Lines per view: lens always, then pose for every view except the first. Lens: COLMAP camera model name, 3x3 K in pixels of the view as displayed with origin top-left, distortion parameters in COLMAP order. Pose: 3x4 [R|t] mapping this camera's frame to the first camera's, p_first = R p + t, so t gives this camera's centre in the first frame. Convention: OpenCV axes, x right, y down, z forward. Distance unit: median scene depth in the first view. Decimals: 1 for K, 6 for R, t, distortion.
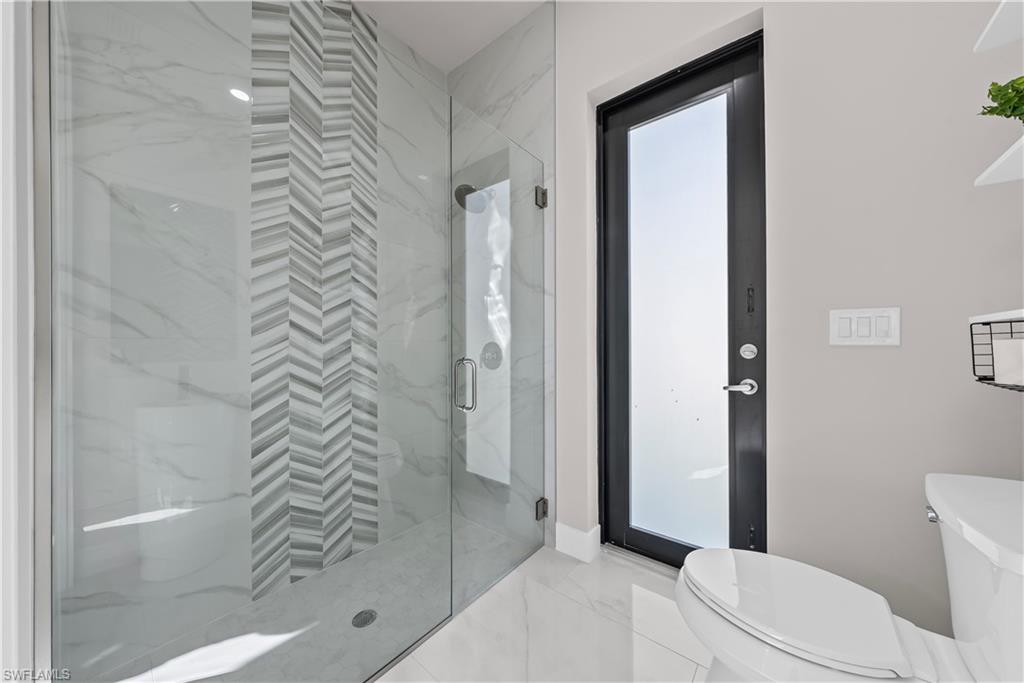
lens RADIAL K [[349.2, 0, 516.5], [0, 349.2, 344.6], [0, 0, 1]] dist [-0.000262, -0.000021]
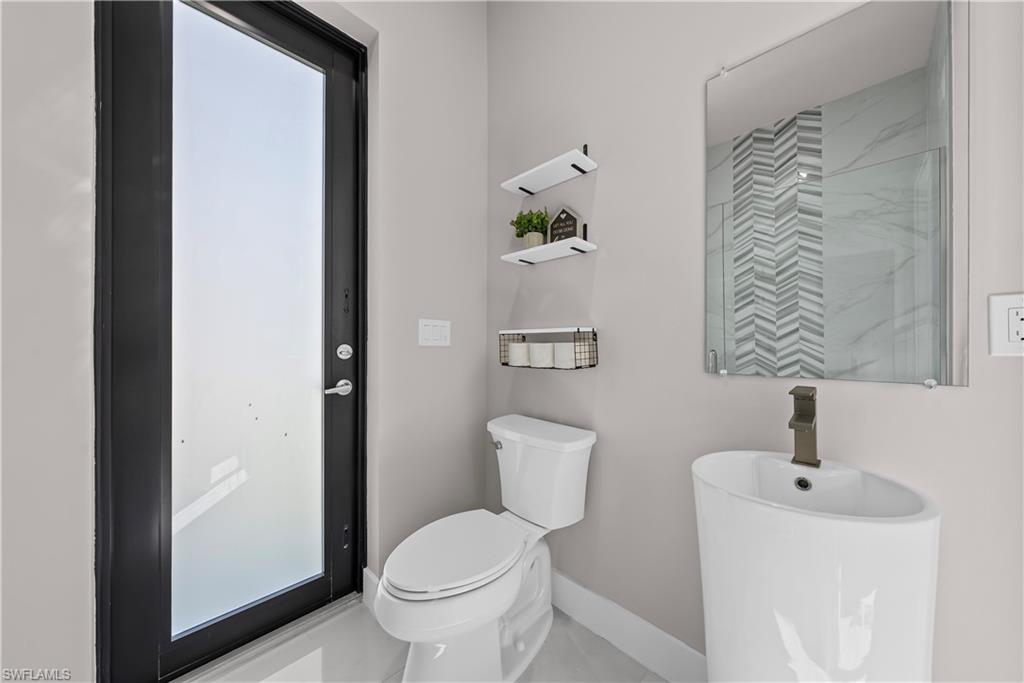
lens RADIAL K [[349.2, 0, 516.5], [0, 349.2, 344.6], [0, 0, 1]] dist [-0.000262, -0.000021]
pose [[0.099098, 0.001204, 0.995077, -0.328863], [-0.002284, 0.999997, -0.000983, -0.002428], [-0.995075, -0.002175, 0.099101, 0.476361]]
